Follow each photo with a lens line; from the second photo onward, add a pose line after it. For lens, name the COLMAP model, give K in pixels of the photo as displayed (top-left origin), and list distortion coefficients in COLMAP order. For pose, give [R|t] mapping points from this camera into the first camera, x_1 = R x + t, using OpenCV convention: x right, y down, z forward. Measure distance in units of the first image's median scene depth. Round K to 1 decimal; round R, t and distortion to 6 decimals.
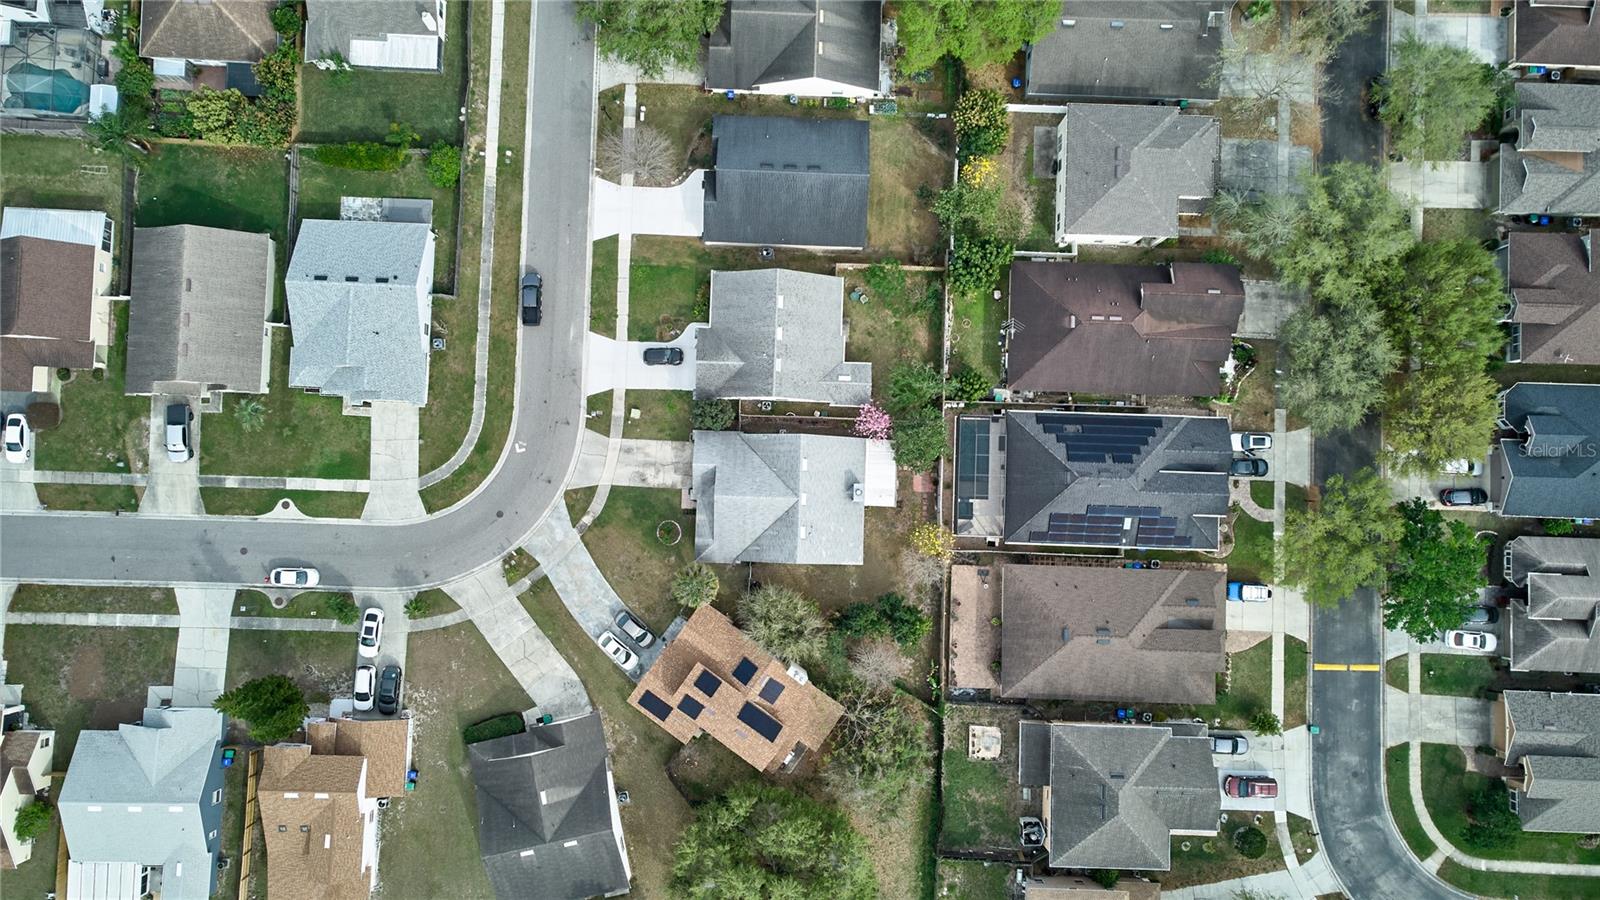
lens RADIAL K [[1189.6, 0, 800.0], [0, 1189.6, 450.0], [0, 0, 1]] dist [0.040447, 0.007267]
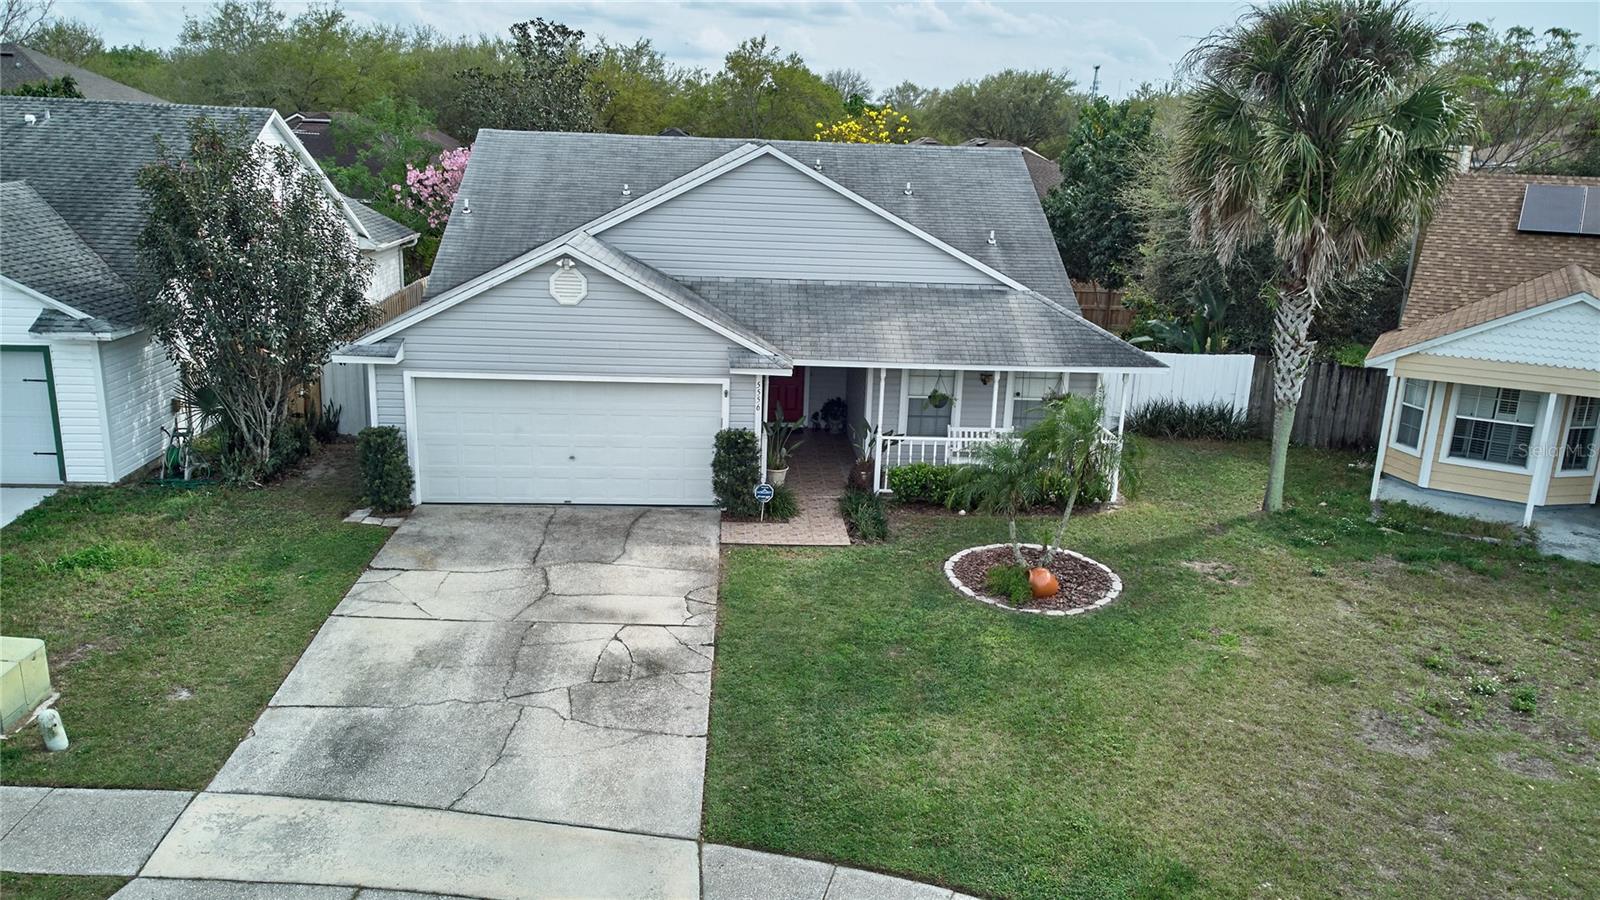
lens RADIAL K [[1189.6, 0, 800.0], [0, 1189.6, 450.0], [0, 0, 1]] dist [0.040447, 0.007267]
pose [[-0.095502, -0.288031, 0.952847, -0.238727], [0.991211, 0.060510, 0.117639, 0.024441], [-0.091540, 0.955707, 0.279721, 0.949844]]
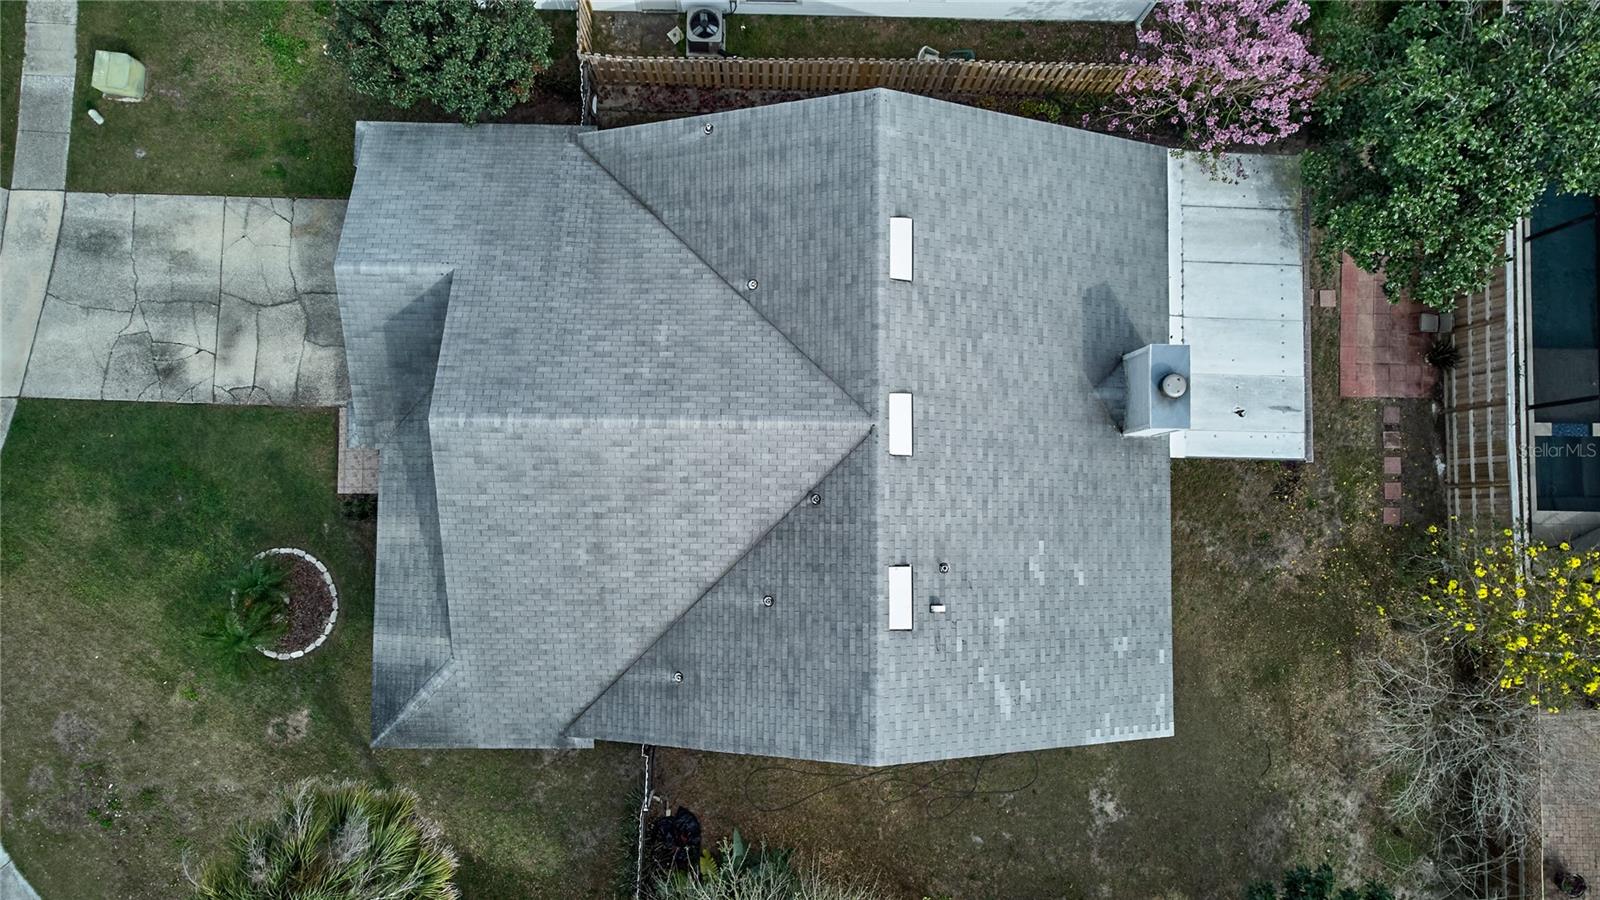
lens RADIAL K [[1189.6, 0, 800.0], [0, 1189.6, 450.0], [0, 0, 1]] dist [0.040447, 0.007267]
pose [[0.999543, -0.024158, 0.018156, -0.016019], [0.024159, 0.999708, 0.000141, 0.042983], [-0.018154, 0.000298, 0.999835, 0.773154]]
